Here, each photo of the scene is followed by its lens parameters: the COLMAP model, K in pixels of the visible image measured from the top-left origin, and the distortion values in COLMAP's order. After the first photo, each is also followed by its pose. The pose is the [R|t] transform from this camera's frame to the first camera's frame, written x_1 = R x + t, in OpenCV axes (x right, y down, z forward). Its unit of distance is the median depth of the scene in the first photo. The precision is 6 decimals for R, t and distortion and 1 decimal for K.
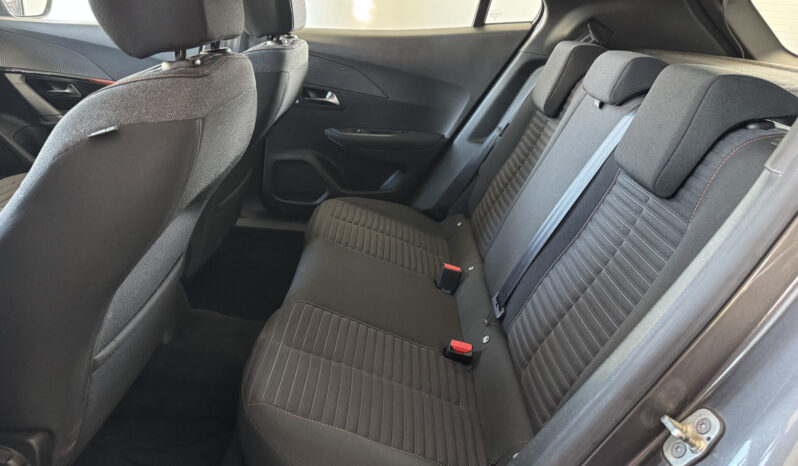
lens RADIAL K [[548.5, 0, 384.5], [0, 548.5, 242.3], [0, 0, 1]] dist [0.004983, -0.016111]
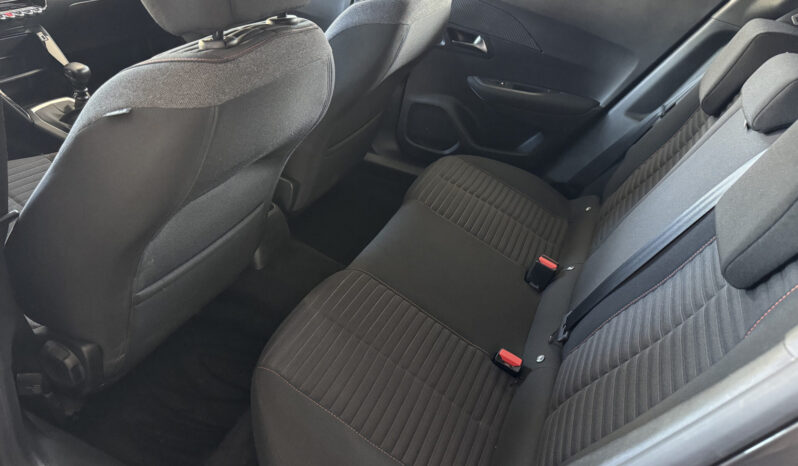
lens RADIAL K [[548.5, 0, 394.6], [0, 548.5, 234.4], [0, 0, 1]] dist [0.004983, -0.016111]
pose [[0.926421, 0.226962, -0.300388, 0.153871], [-0.181215, 0.968173, 0.172636, -0.111495], [0.330009, -0.105498, 0.938064, 0.070775]]
